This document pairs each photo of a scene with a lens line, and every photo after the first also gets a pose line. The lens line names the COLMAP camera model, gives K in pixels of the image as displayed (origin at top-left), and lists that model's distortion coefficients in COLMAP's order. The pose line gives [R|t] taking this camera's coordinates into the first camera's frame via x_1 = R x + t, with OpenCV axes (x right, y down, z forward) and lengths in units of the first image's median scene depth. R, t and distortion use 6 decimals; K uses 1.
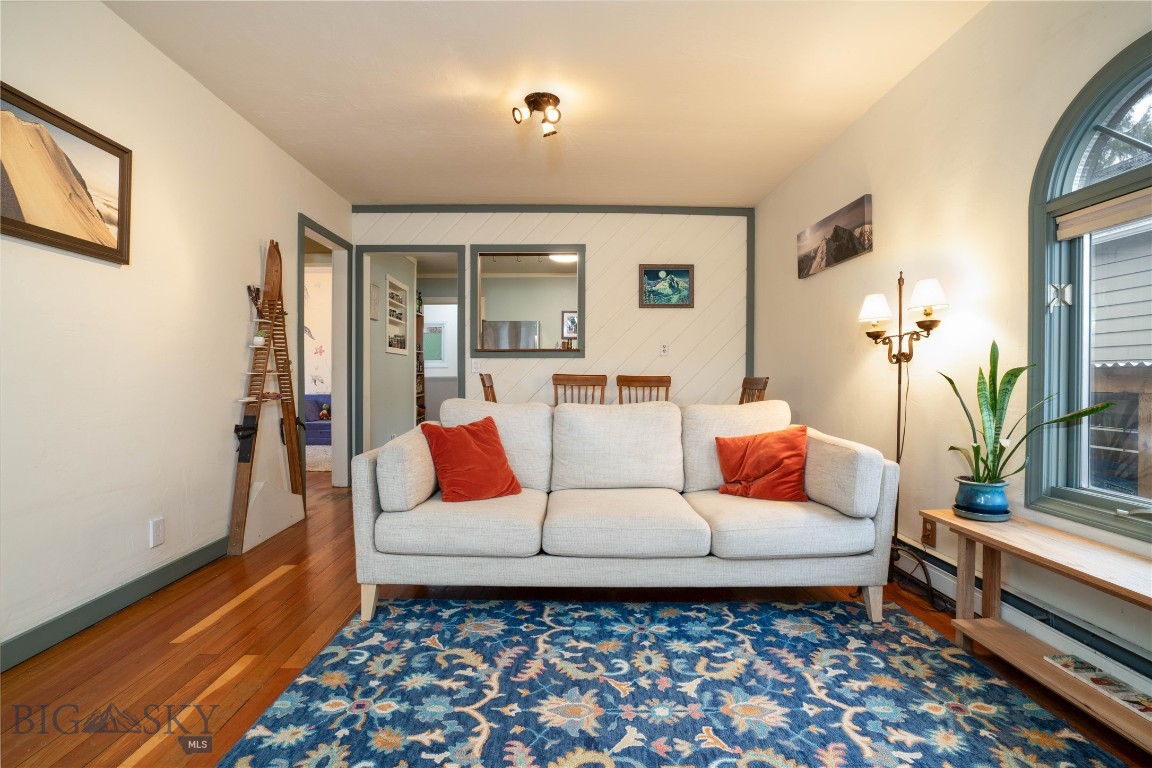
lens RADIAL K [[540.0, 0, 577.5], [0, 540.0, 375.0], [0, 0, 1]] dist [-0.037969, 0.002988]
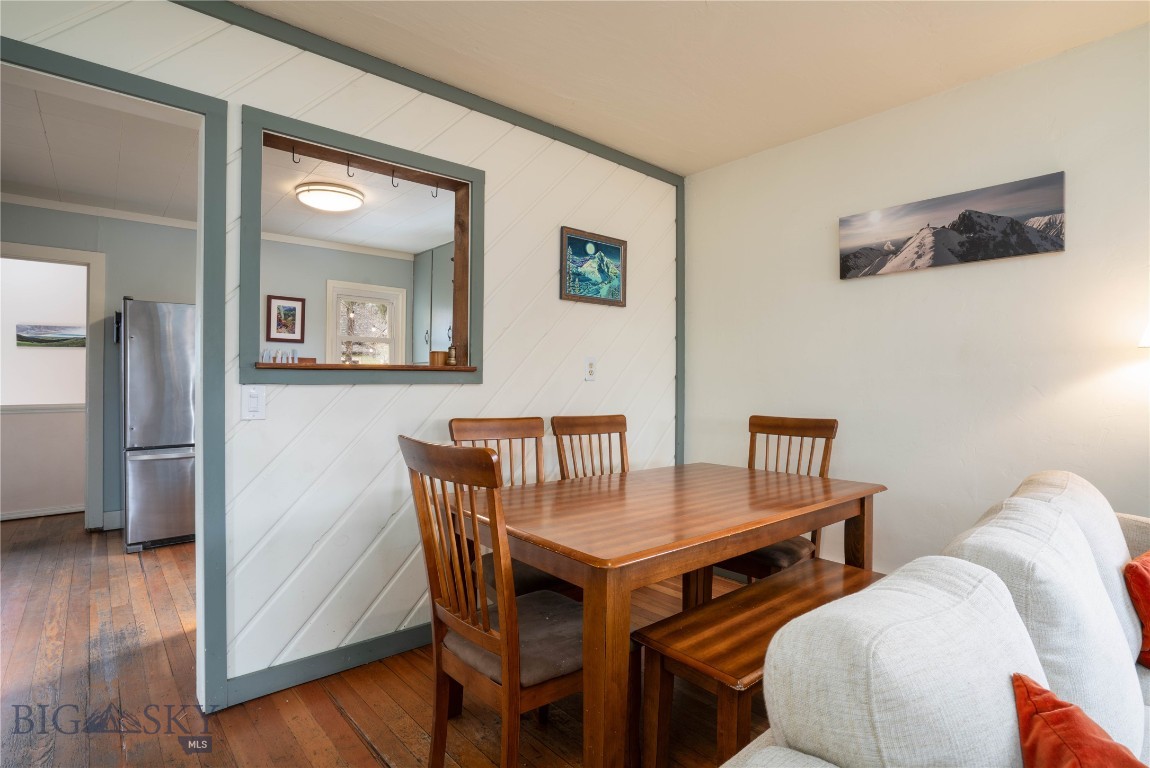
lens RADIAL K [[539.0, 0, 563.1], [0, 539.0, 384.1], [0, 0, 1]] dist [-0.037969, 0.002988]
pose [[0.771931, -0.006726, 0.635671, -0.264467], [0.002485, 0.999968, 0.007564, -0.034741], [-0.635702, -0.004259, 0.771923, 0.537509]]
